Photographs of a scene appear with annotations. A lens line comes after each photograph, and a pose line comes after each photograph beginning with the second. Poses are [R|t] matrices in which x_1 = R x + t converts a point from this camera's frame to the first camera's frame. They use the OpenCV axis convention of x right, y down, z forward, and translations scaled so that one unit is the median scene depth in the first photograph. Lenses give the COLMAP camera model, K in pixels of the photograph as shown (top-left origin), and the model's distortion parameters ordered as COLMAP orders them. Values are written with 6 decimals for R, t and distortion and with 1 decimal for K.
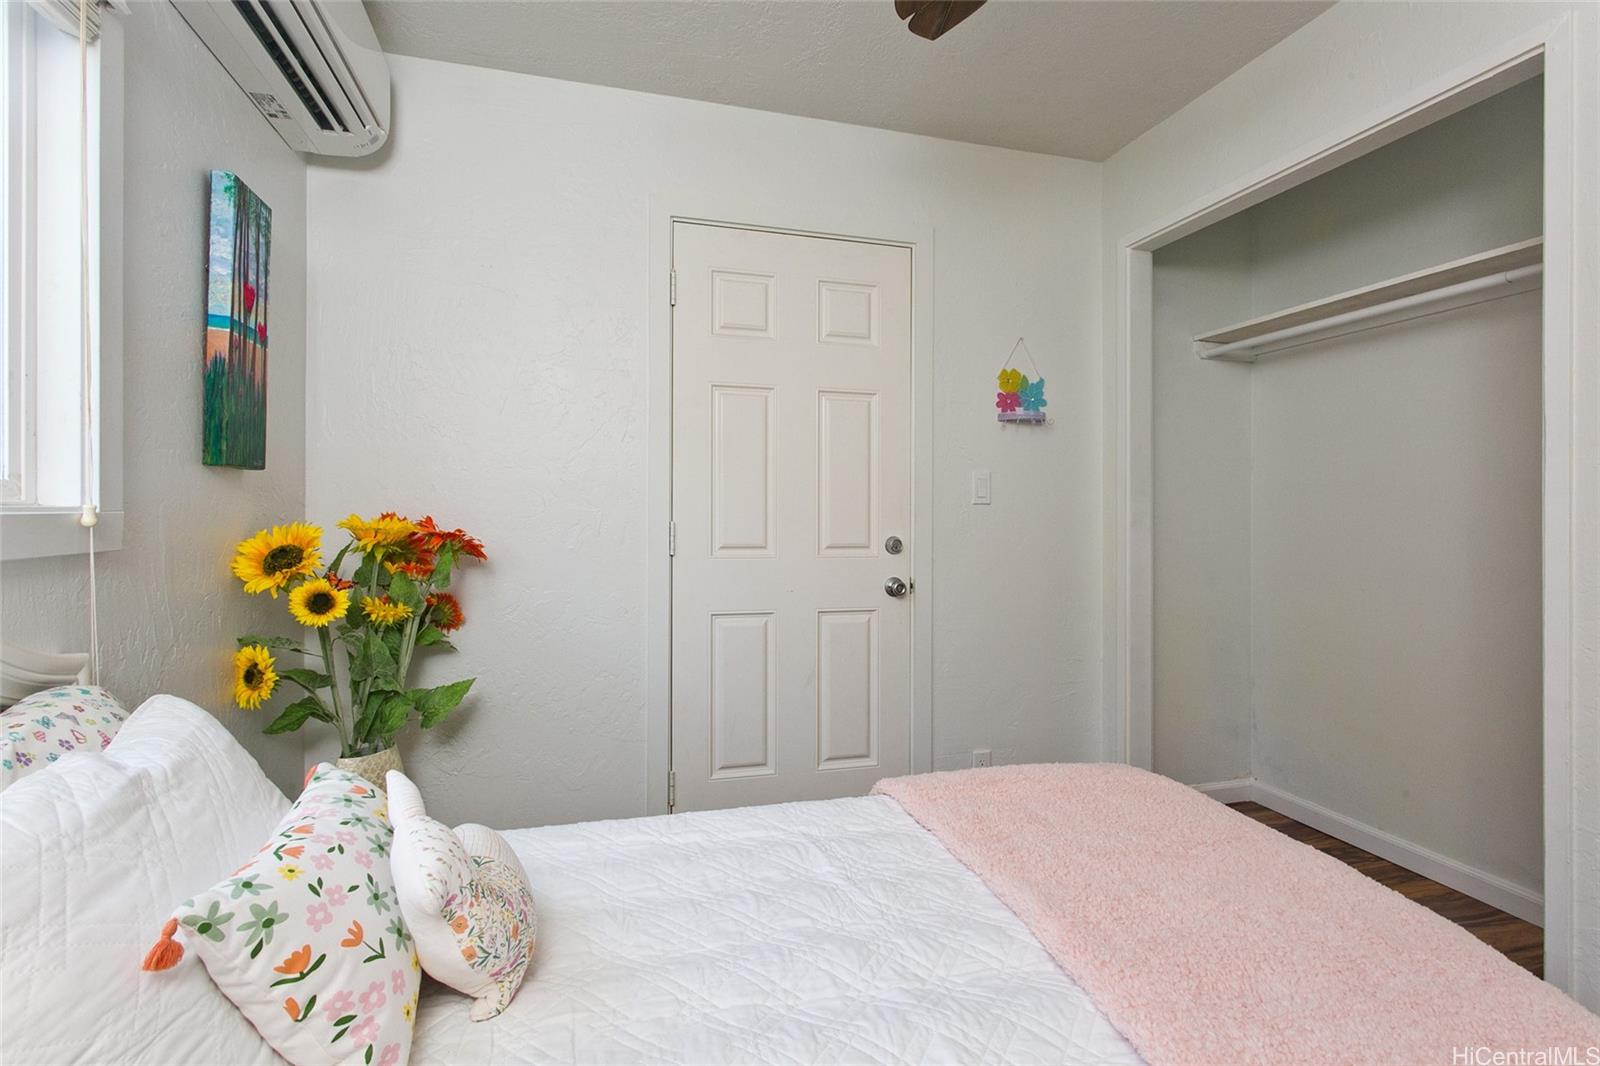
lens RADIAL K [[755.7, 0, 797.9], [0, 755.7, 501.3], [0, 0, 1]] dist [0.004176, -0.000166]
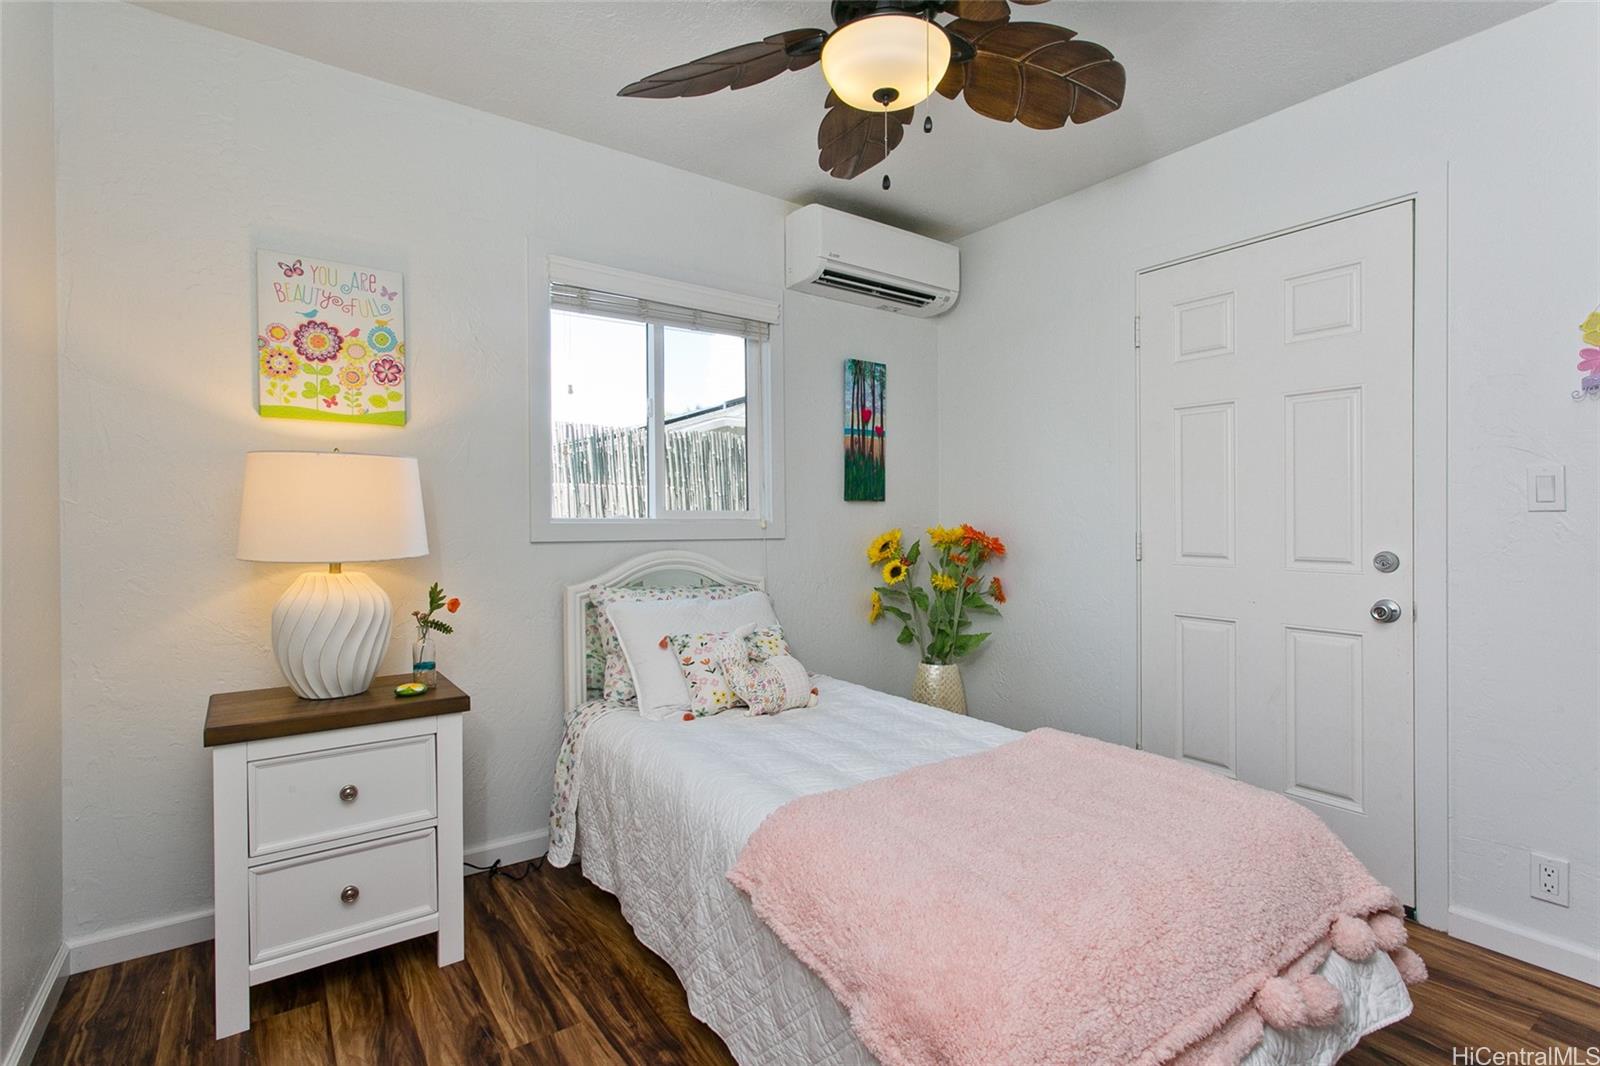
lens RADIAL K [[755.7, 0, 802.5], [0, 755.7, 529.5], [0, 0, 1]] dist [0.004176, -0.000166]
pose [[0.348314, 0.004833, -0.937366, 0.932465], [0.011476, 0.999890, 0.009420, 0.008784], [0.937308, -0.014038, 0.348220, 0.125483]]
